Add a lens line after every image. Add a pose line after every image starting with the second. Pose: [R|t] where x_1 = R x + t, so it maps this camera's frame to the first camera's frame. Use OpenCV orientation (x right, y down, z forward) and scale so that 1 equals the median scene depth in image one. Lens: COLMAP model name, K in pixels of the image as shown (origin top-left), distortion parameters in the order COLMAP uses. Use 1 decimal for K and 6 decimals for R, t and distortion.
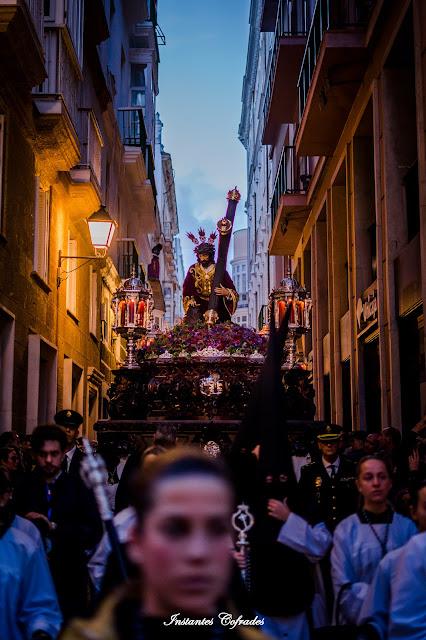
lens RADIAL K [[1419.0, 0, 241.7], [0, 1419.0, 254.0], [0, 0, 1]] dist [0.992193, 0.170265]
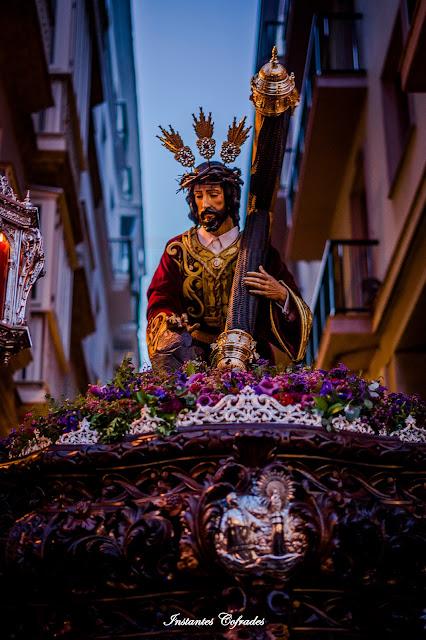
lens RADIAL K [[1098.5, 0, 213.0], [0, 1098.5, 320.0], [0, 0, 1]] dist [-0.049710, -0.081201]
pose [[0.999967, -0.007923, 0.002030, -0.273531], [0.008178, 0.971009, -0.238901, 0.965445], [-0.000079, 0.238910, 0.971042, 7.716794]]
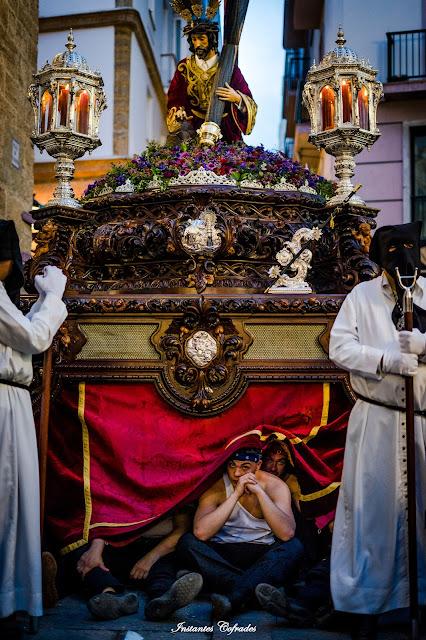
lens RADIAL K [[949.7, 0, 213.0], [0, 949.7, 320.0], [0, 0, 1]] dist [-0.117281, 0.044157]
pose [[0.997366, 0.001616, -0.072511, 0.087803], [0.005138, 0.995666, 0.092858, 0.862906], [0.072347, -0.092986, 0.993036, 6.051788]]
